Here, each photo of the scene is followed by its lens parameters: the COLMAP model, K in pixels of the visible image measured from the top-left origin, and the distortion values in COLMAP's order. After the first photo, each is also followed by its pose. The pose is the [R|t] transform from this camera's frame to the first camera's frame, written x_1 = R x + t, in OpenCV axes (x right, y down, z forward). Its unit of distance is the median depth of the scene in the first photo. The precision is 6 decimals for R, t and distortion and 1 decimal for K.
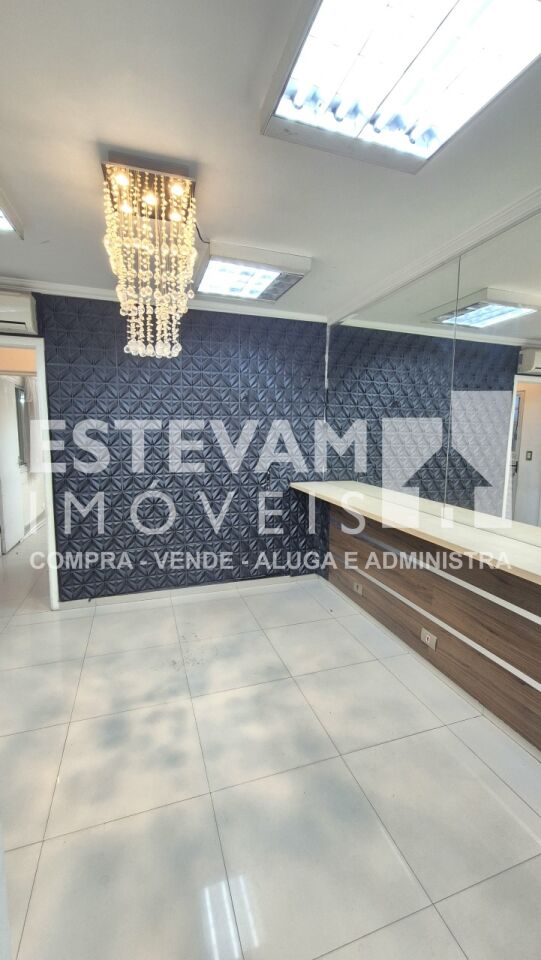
lens RADIAL K [[391.3, 0, 270.7], [0, 391.3, 478.6], [0, 0, 1]] dist [0.002399, -0.001997]
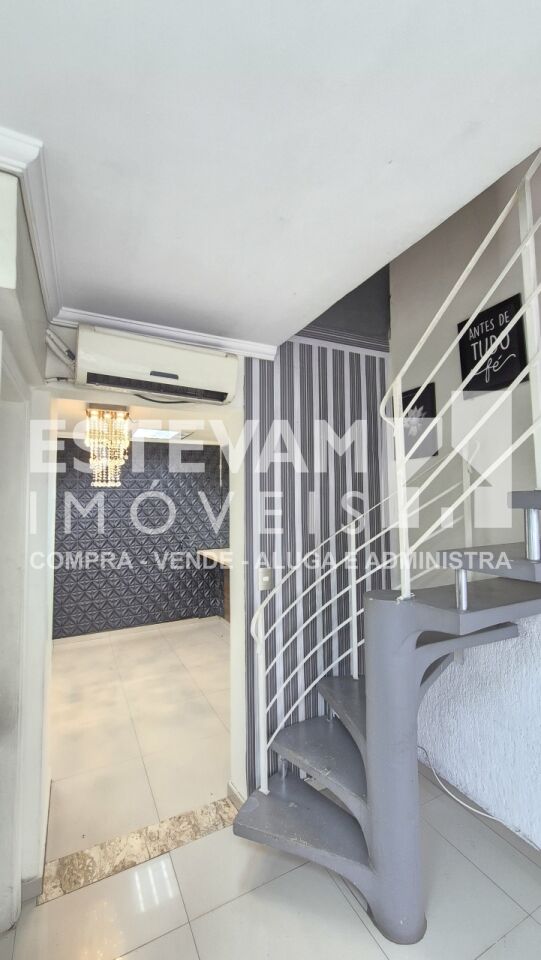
lens RADIAL K [[391.3, 0, 267.7], [0, 391.3, 478.5], [0, 0, 1]] dist [0.002399, -0.001997]
pose [[0.991220, -0.016603, 0.131178, 0.205187], [0.040138, 0.983053, -0.178872, 0.029887], [-0.125985, 0.182567, 0.975088, -0.845036]]
